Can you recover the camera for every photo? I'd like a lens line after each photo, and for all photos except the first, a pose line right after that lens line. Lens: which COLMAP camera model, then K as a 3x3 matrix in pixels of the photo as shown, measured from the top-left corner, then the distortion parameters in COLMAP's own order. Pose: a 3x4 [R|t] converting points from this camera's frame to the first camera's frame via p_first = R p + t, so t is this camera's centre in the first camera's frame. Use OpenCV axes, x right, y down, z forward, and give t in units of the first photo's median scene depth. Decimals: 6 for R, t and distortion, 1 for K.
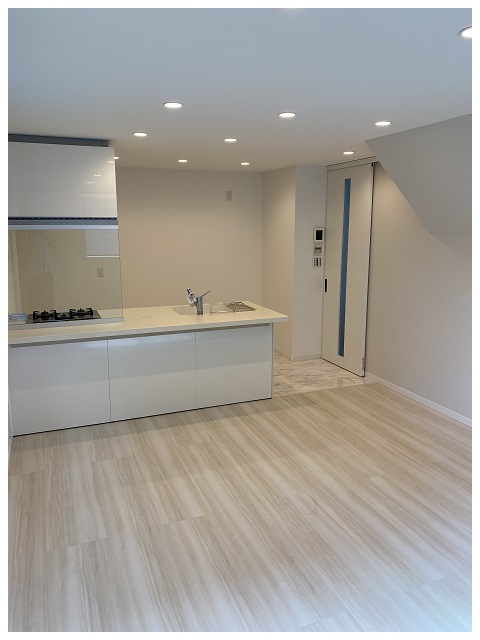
lens RADIAL K [[491.8, 0, 236.4], [0, 491.8, 319.4], [0, 0, 1]] dist [0.010072, -0.003077]
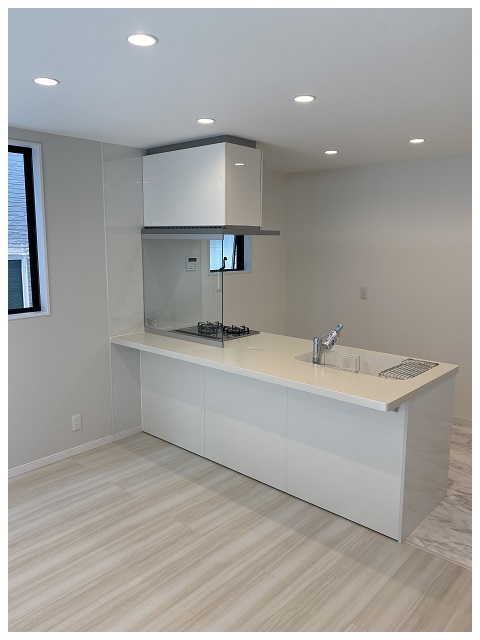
lens RADIAL K [[491.8, 0, 237.9], [0, 491.8, 321.5], [0, 0, 1]] dist [0.010072, -0.003077]
pose [[0.443135, 0.158211, -0.882383, 0.563201], [-0.176848, 0.980388, 0.086969, -0.130029], [0.878838, 0.117508, 0.462424, 0.686930]]
